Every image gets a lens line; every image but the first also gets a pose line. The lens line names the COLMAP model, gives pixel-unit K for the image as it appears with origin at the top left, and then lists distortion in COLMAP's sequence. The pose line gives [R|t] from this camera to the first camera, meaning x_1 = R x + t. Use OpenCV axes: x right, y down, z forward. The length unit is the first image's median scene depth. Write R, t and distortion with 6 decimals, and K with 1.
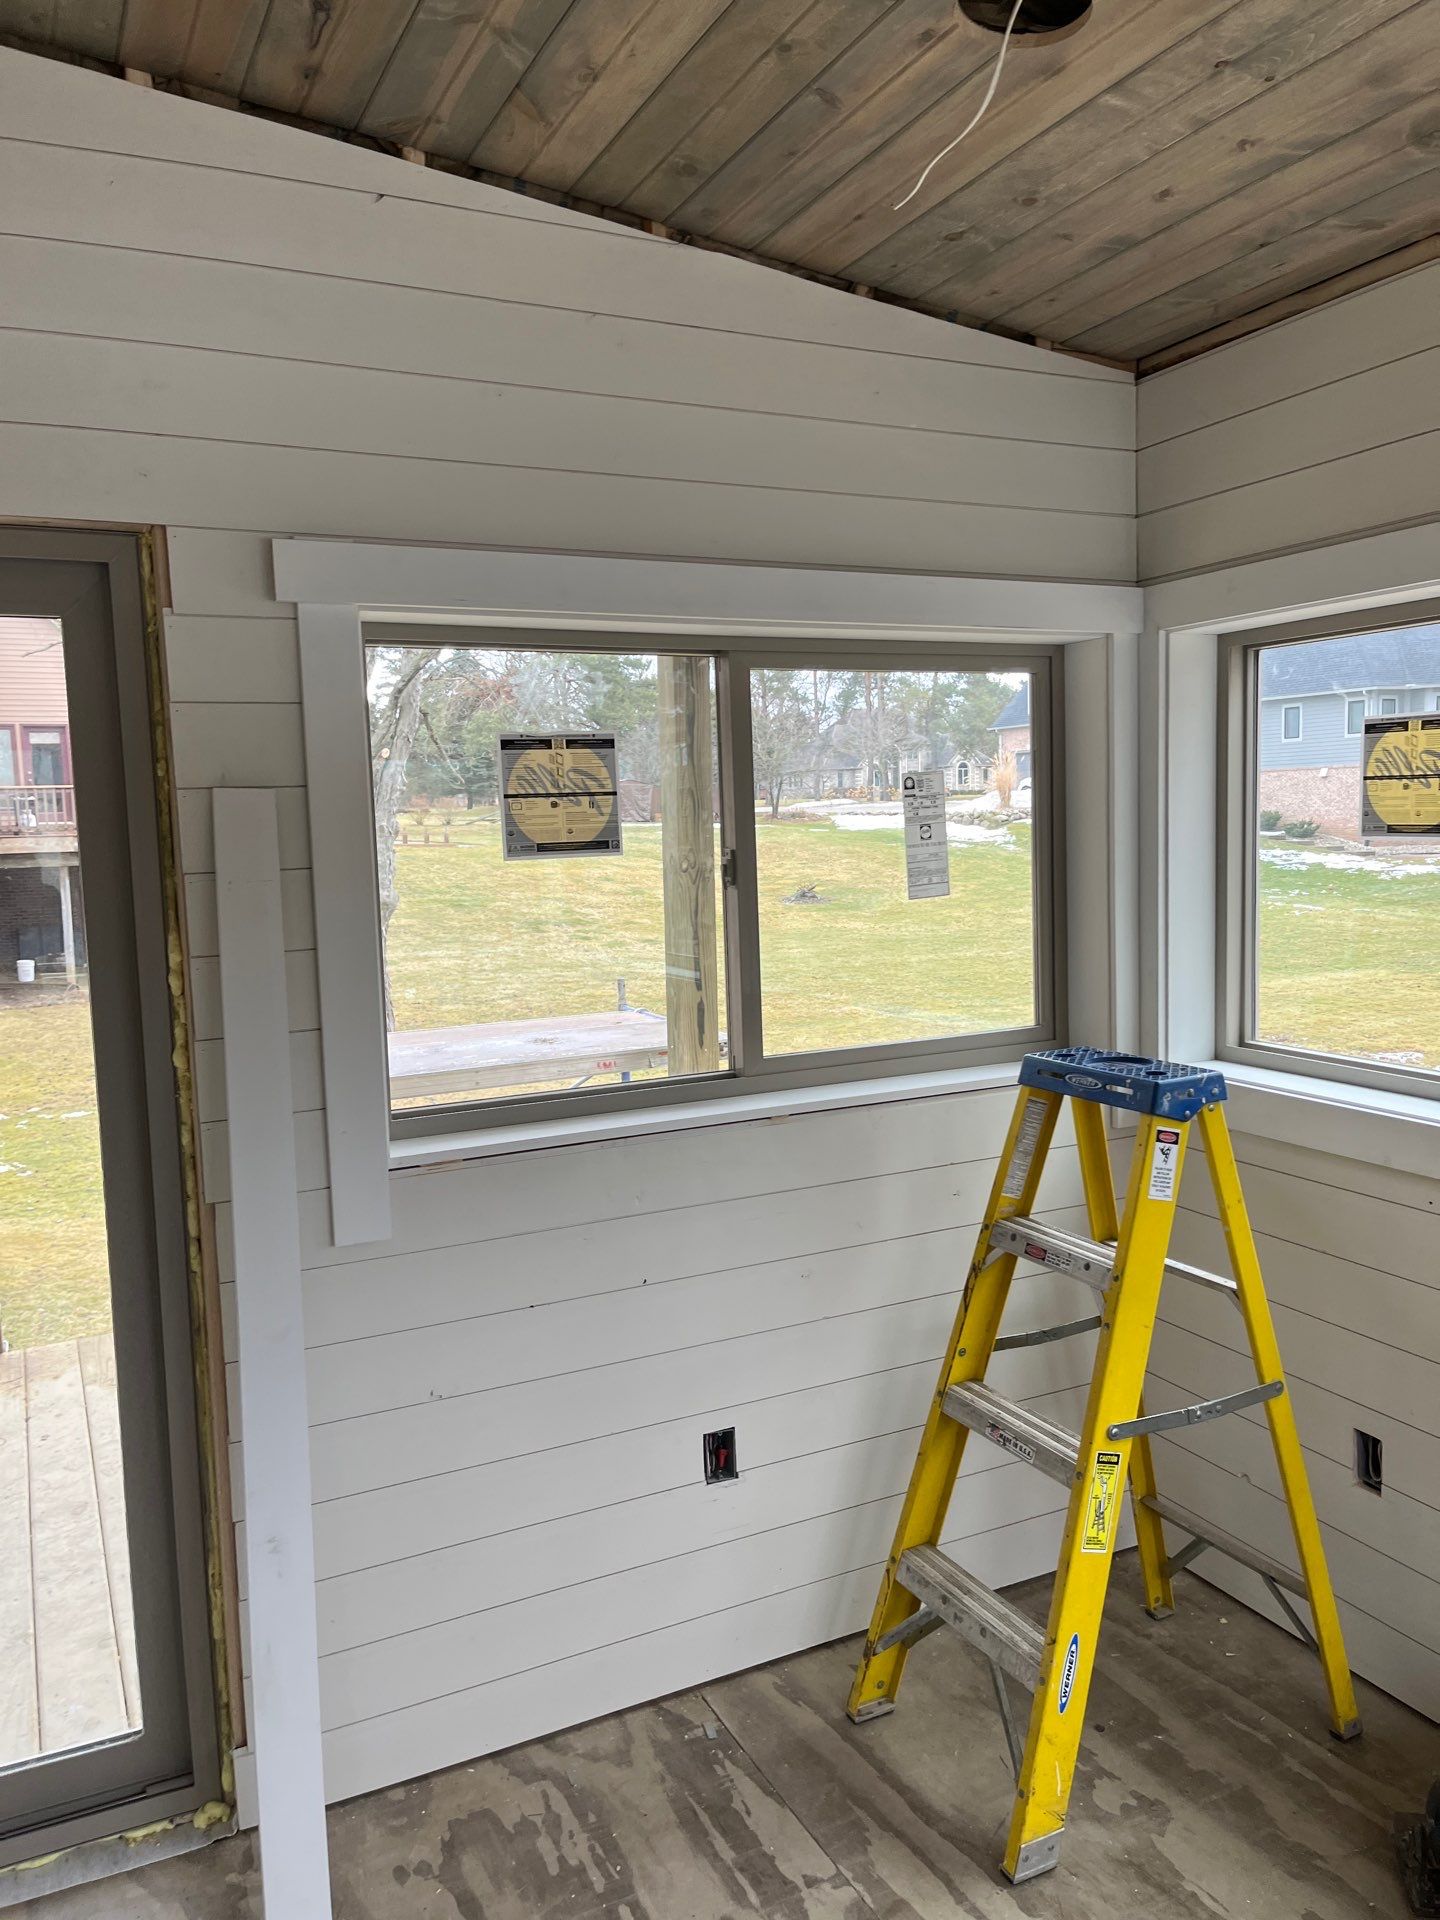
lens RADIAL K [[1502.3, 0, 723.3], [0, 1502.3, 948.3], [0, 0, 1]] dist [0.043722, -0.068340]
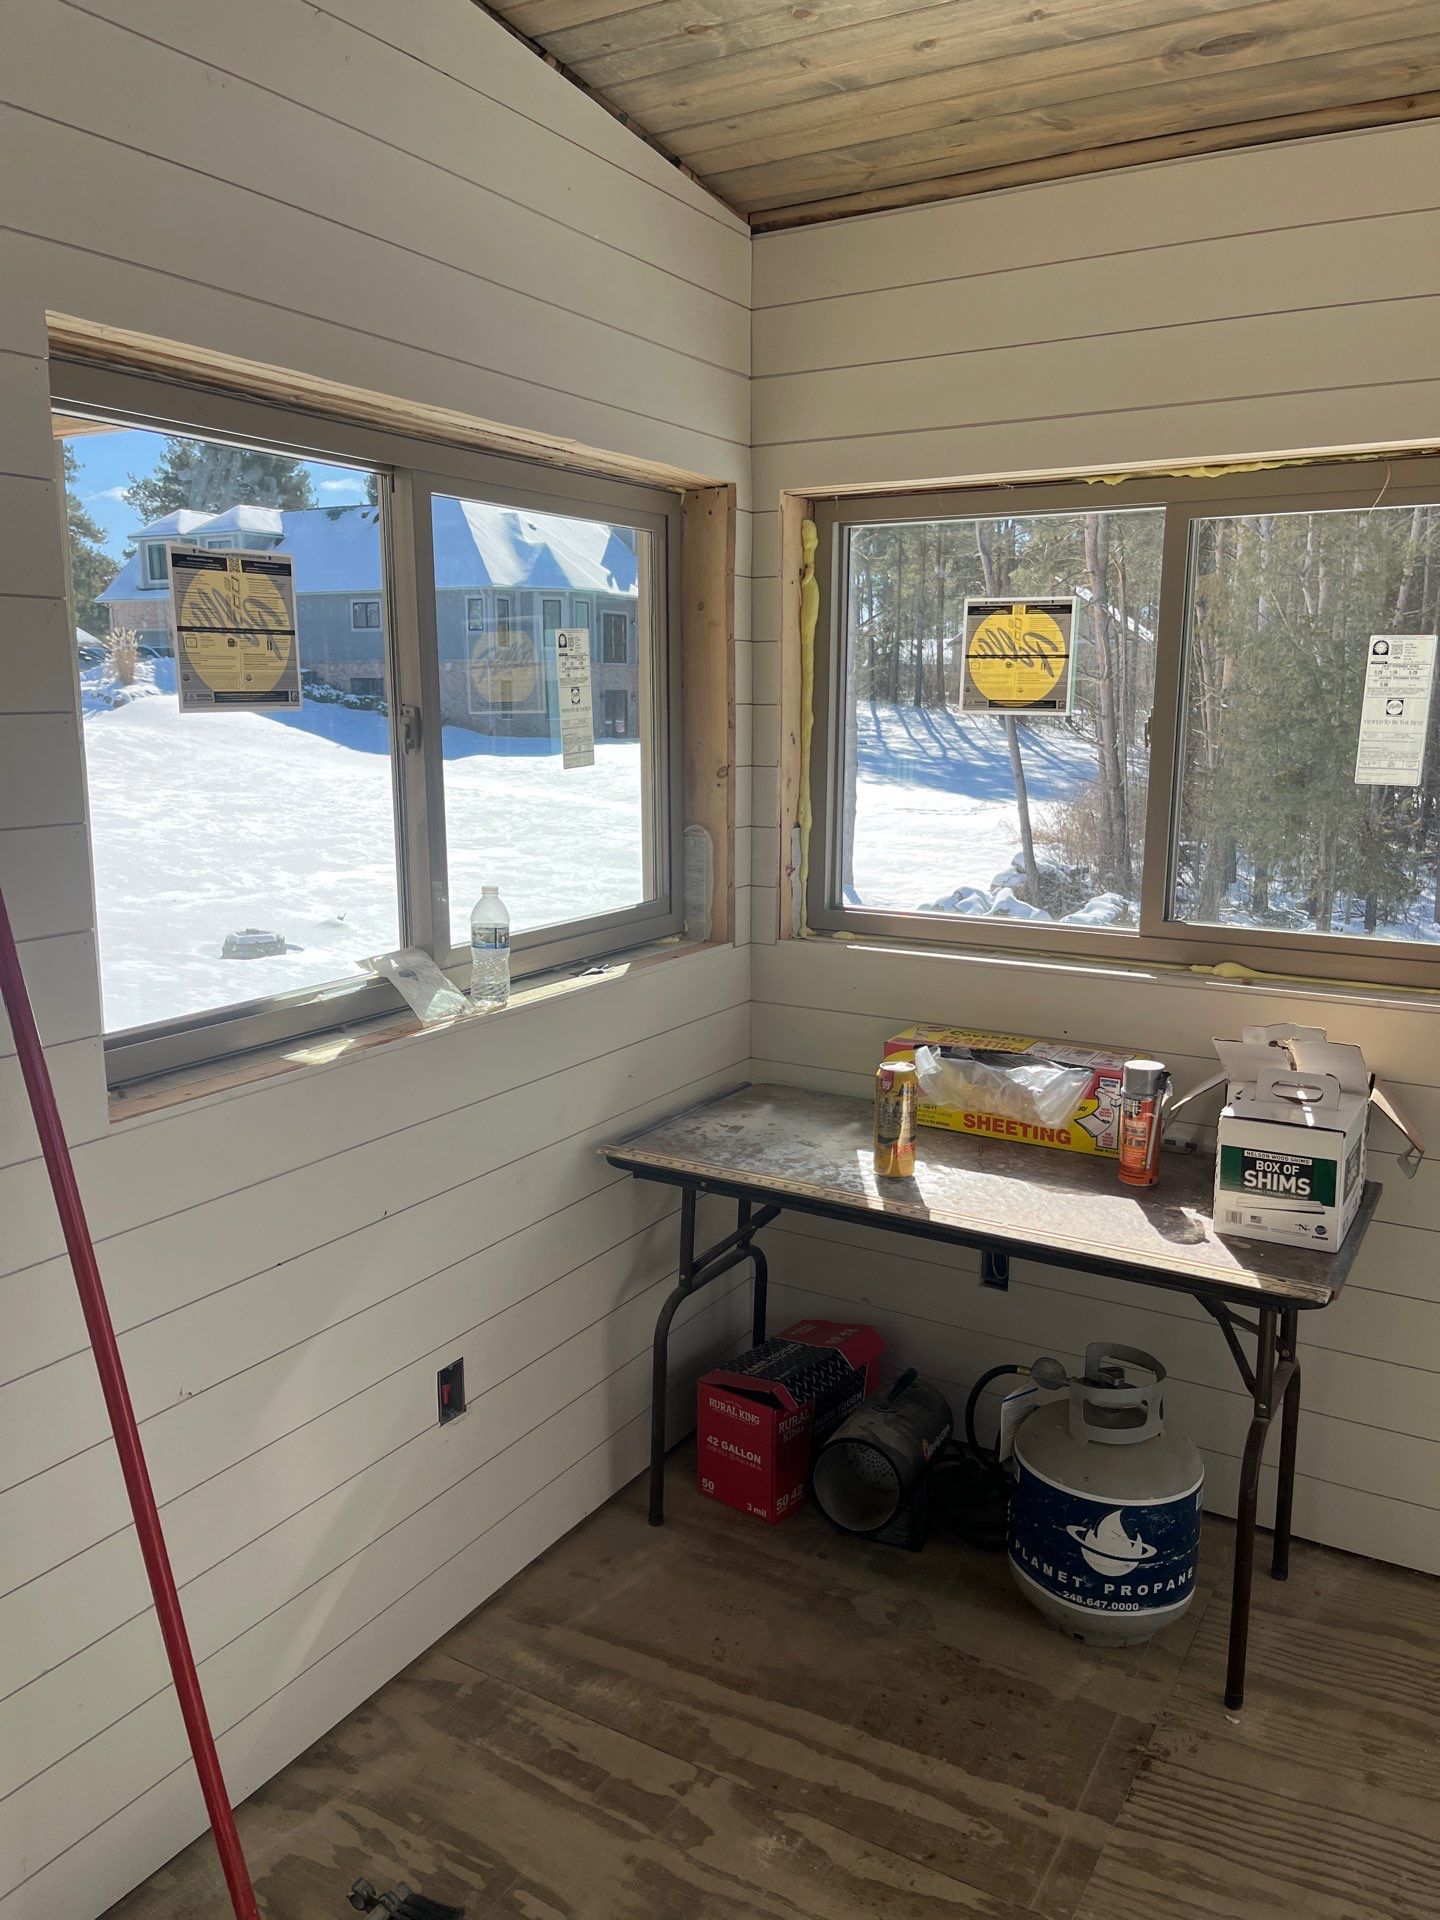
lens RADIAL K [[1502.3, 0, 718.7], [0, 1502.3, 970.4], [0, 0, 1]] dist [0.043722, -0.068340]
pose [[0.827547, -0.071666, 0.556804, -0.356550], [0.023892, 0.995416, 0.092611, 0.008591], [-0.560888, -0.063336, 0.825465, 0.190069]]
